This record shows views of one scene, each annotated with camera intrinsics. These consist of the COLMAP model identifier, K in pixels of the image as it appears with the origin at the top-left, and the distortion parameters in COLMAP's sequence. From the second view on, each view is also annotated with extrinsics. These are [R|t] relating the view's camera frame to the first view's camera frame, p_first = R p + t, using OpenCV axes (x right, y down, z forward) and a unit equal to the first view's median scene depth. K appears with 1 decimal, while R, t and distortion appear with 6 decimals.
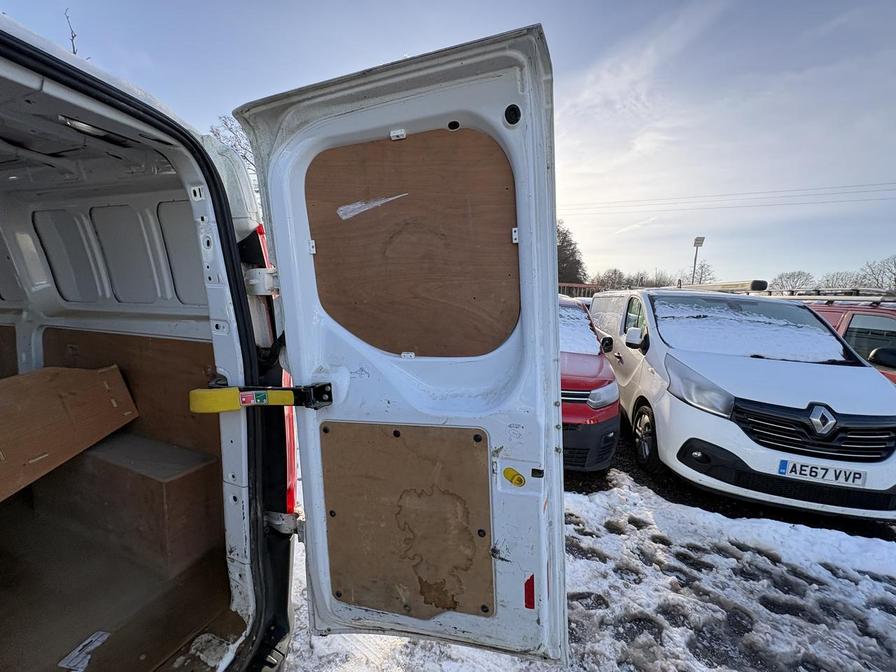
lens RADIAL K [[355.9, 0, 447.1], [0, 355.9, 336.9], [0, 0, 1]] dist [0.001580, -0.000205]
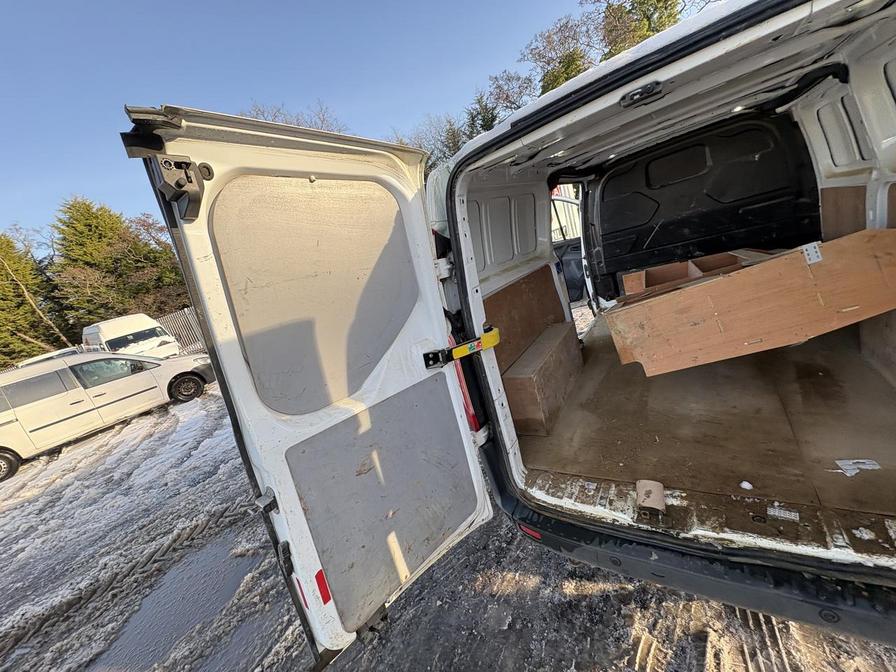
lens RADIAL K [[353.1, 0, 448.0], [0, 353.1, 336.0], [0, 0, 1]] dist [-0.001366, -0.000252]
pose [[-0.219669, 0.243862, -0.944604, 0.342006], [0.173070, 0.962637, 0.208270, -0.060450], [0.960100, -0.117732, -0.253667, -0.011653]]
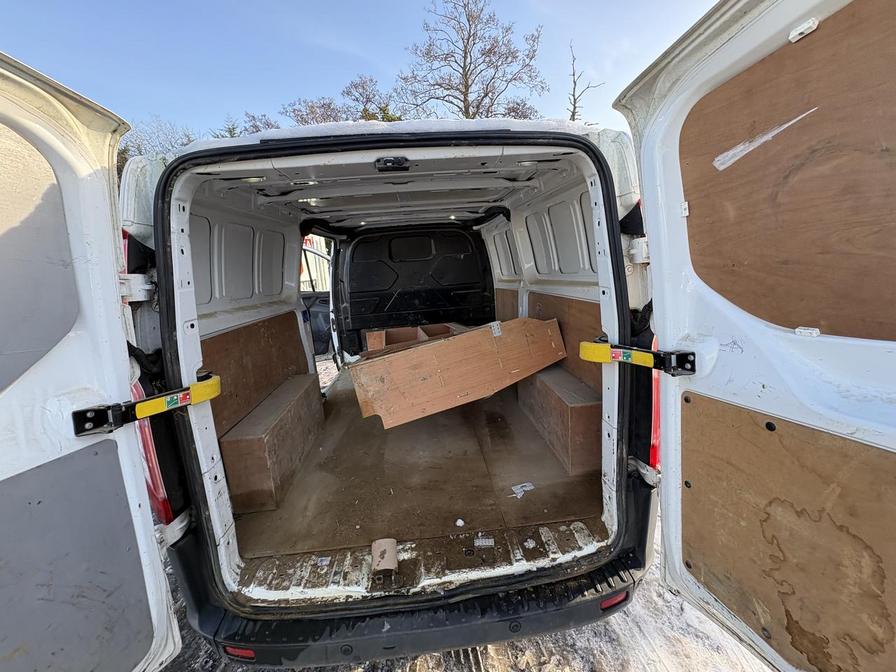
lens RADIAL K [[355.9, 0, 447.1], [0, 355.9, 336.9], [0, 0, 1]] dist [0.001580, -0.000205]
pose [[0.429452, 0.111830, -0.896139, 0.234793], [-0.009452, 0.992806, 0.119364, -0.019349], [0.903040, -0.042791, 0.427419, -0.001832]]
